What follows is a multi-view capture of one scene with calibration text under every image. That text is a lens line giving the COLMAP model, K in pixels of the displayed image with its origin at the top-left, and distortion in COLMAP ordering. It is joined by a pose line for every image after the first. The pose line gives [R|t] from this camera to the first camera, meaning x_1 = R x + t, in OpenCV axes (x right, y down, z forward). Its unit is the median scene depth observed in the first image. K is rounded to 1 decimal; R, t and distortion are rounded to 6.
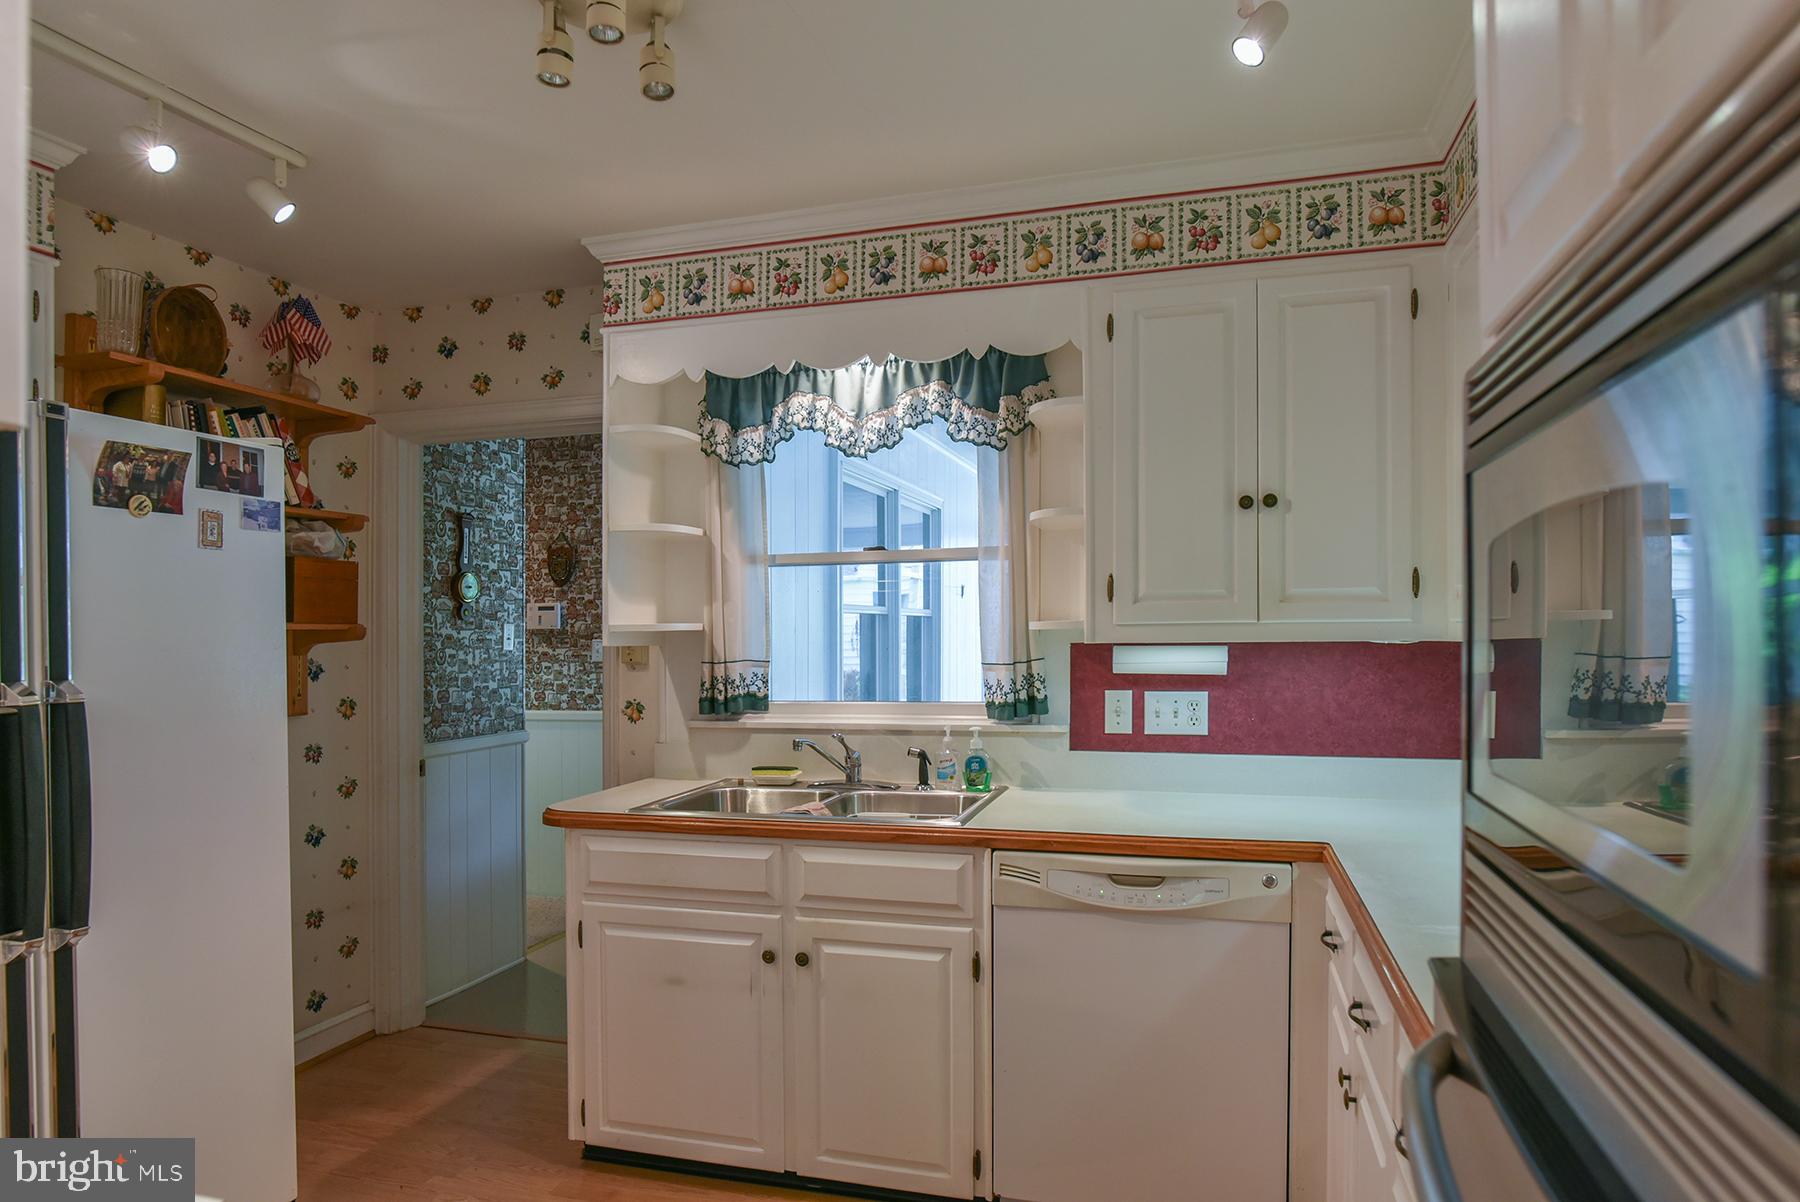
lens RADIAL K [[1062.7, 0, 900.8], [0, 1062.7, 595.7], [0, 0, 1]] dist [-0.041396, 0.018038]
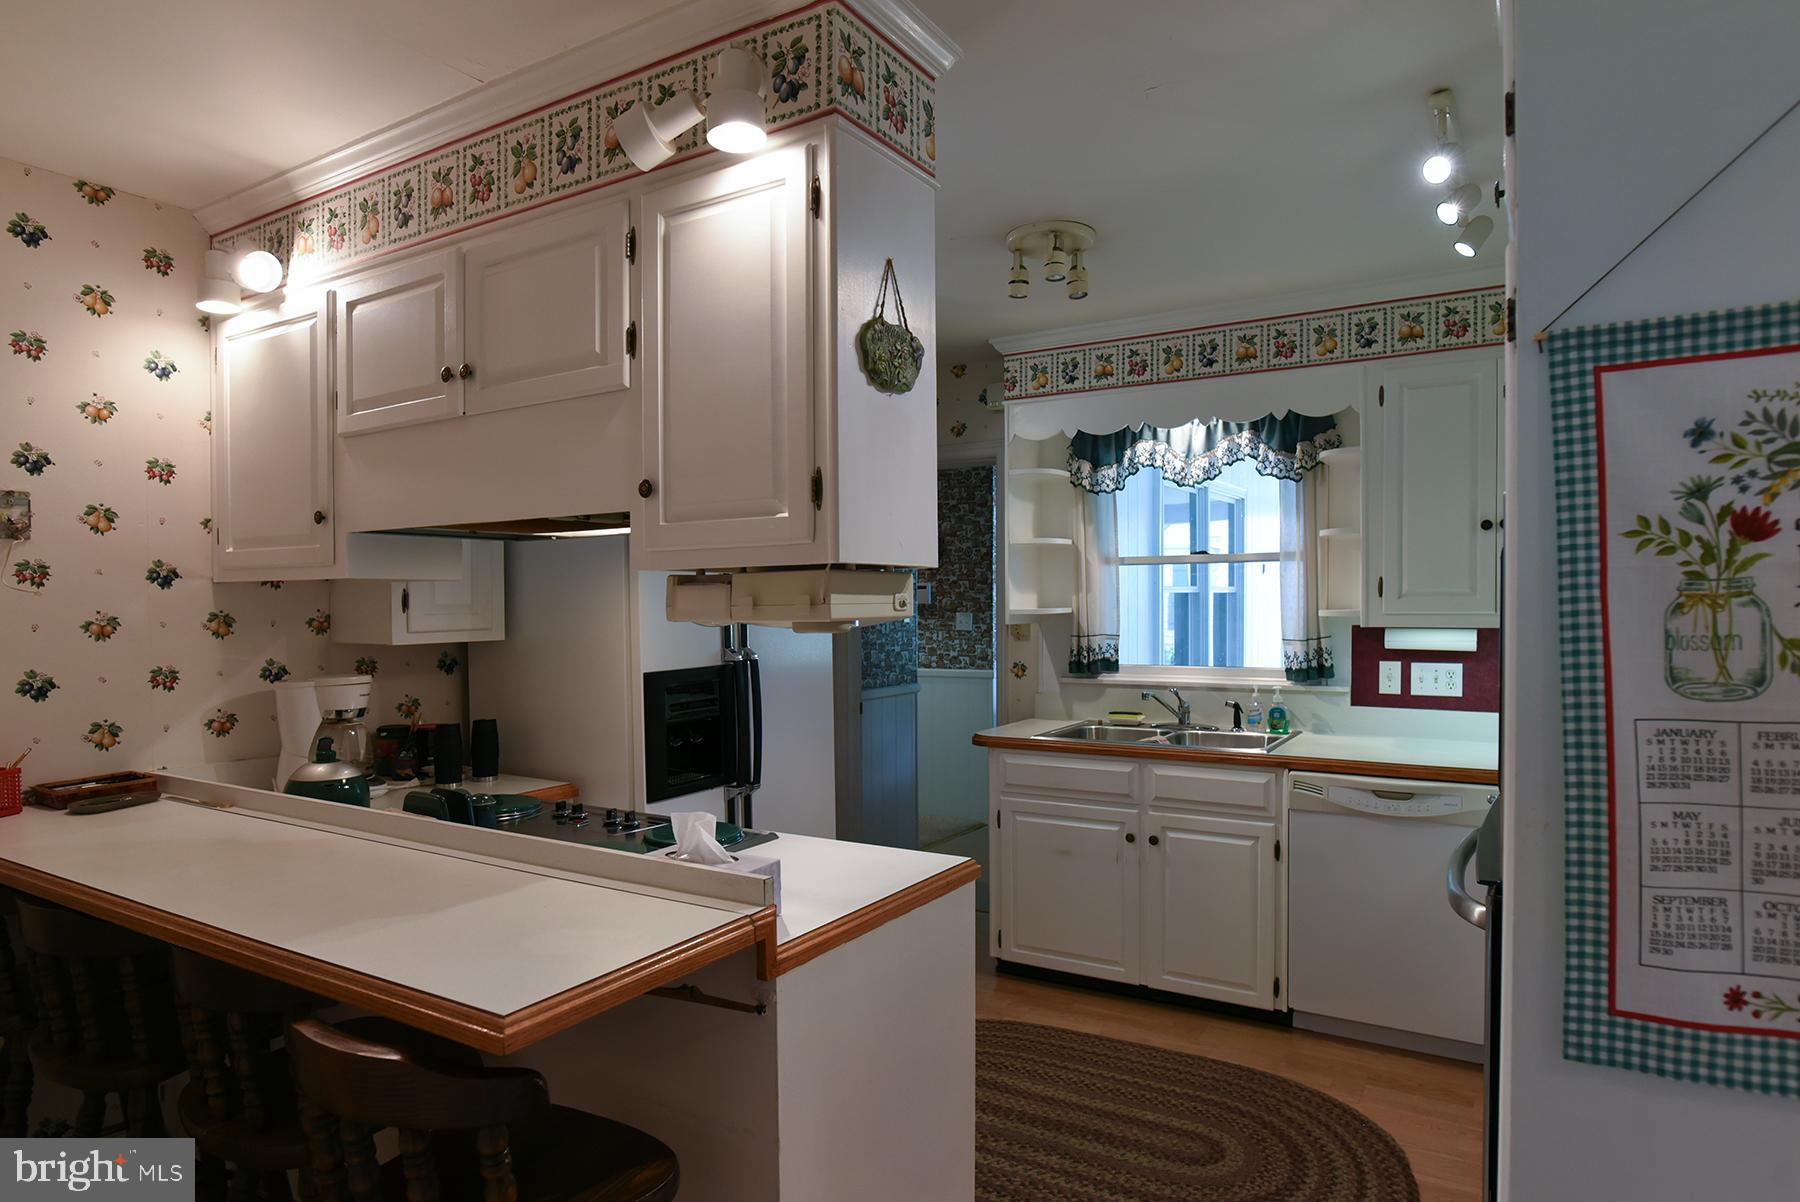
lens RADIAL K [[1050.4, 0, 926.4], [0, 1050.4, 588.9], [0, 0, 1]] dist [-0.039590, 0.015476]
pose [[0.968671, 0.001580, -0.248342, -0.031239], [0.005451, 0.999604, 0.027623, -0.038806], [0.248287, -0.028111, 0.968278, -0.388629]]
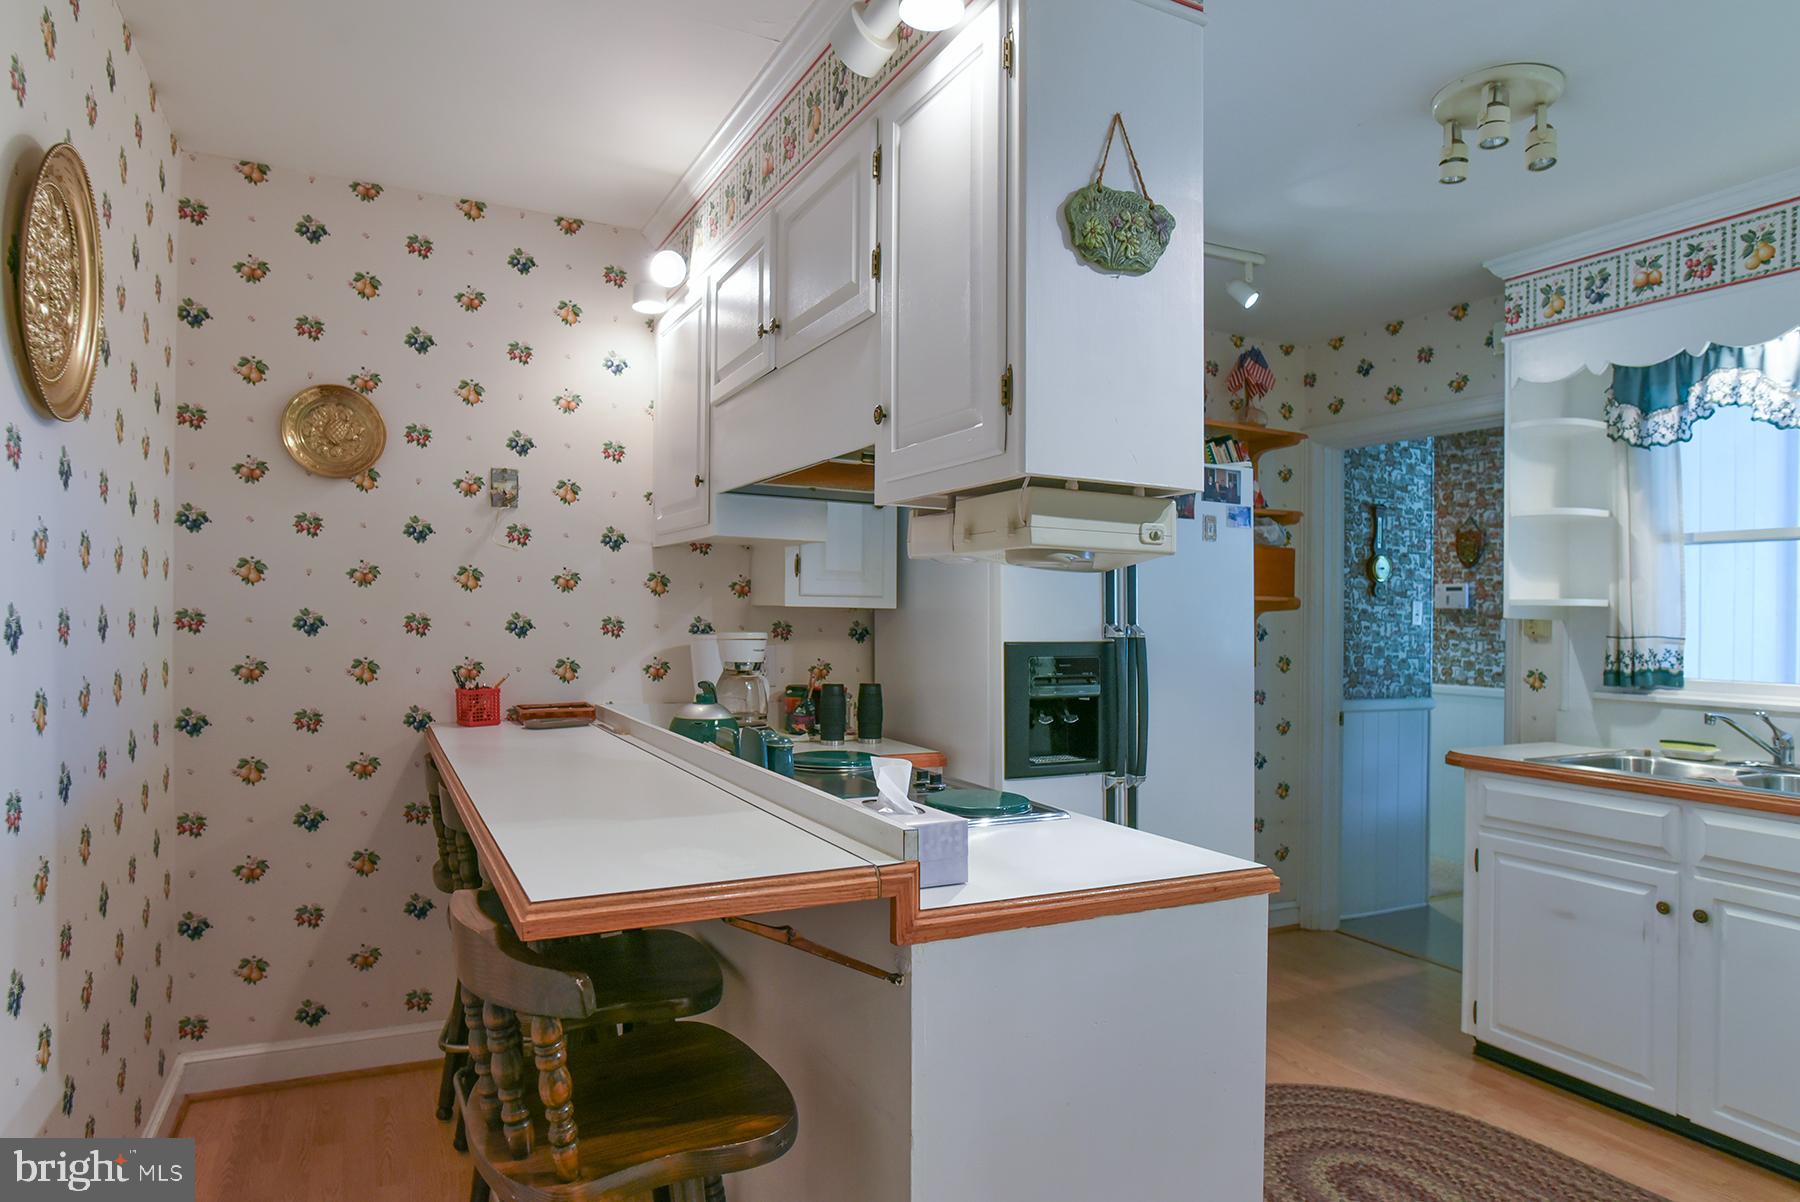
lens RADIAL K [[1062.7, 0, 900.8], [0, 1062.7, 595.7], [0, 0, 1]] dist [-0.041396, 0.018038]
pose [[0.689209, 0.010777, -0.724483, 0.086123], [-0.000764, 0.999900, 0.014148, 0.007890], [0.724562, -0.009198, 0.689148, -0.237398]]
